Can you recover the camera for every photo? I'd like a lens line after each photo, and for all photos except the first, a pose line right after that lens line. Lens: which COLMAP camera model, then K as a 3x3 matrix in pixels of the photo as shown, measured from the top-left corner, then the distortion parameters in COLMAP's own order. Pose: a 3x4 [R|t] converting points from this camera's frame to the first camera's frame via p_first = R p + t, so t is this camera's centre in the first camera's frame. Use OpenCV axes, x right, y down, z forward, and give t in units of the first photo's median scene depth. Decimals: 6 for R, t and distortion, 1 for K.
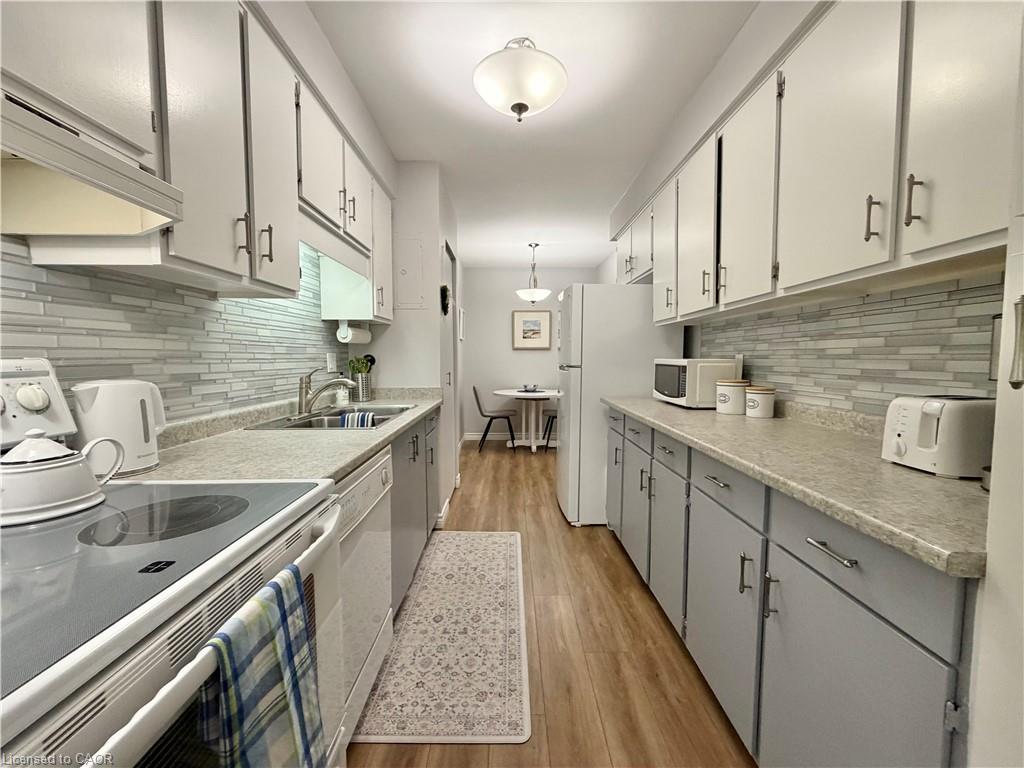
lens RADIAL K [[409.3, 0, 506.5], [0, 409.3, 384.3], [0, 0, 1]] dist [0.012161, 0.000013]
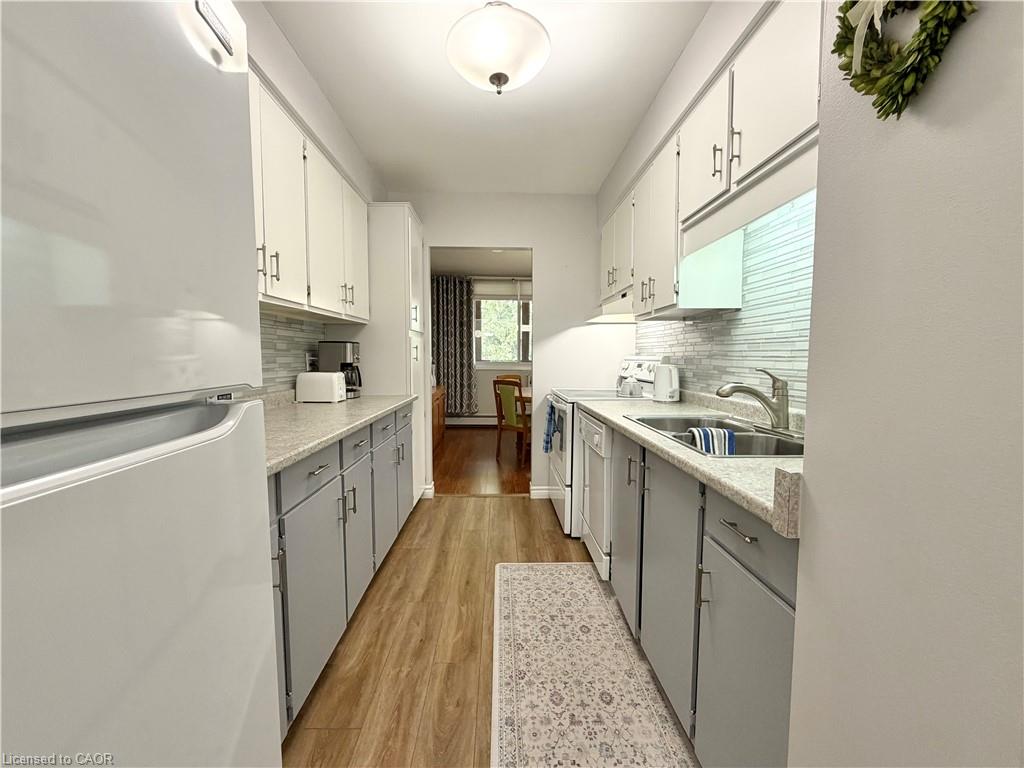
lens RADIAL K [[409.3, 0, 506.5], [0, 409.3, 384.3], [0, 0, 1]] dist [0.012161, 0.000013]
pose [[-0.999664, 0.003067, -0.025740, 0.047445], [-0.000444, 0.990804, 0.135305, -0.150084], [0.025918, 0.135271, -0.990470, 2.282669]]
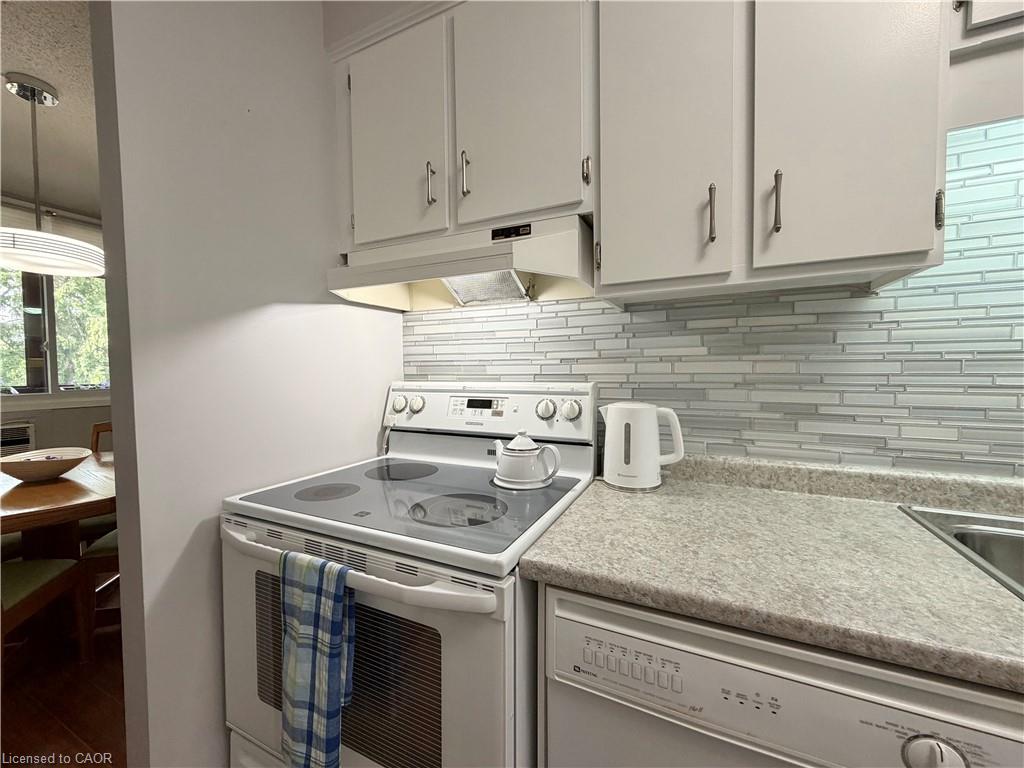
lens RADIAL K [[415.4, 0, 513.8], [0, 415.4, 388.1], [0, 0, 1]] dist [-0.002760, -0.000113]
pose [[-0.433936, 0.051155, -0.899491, 0.133724], [-0.050478, 0.995438, 0.080963, -0.083449], [0.899529, 0.080537, -0.429374, 0.793877]]
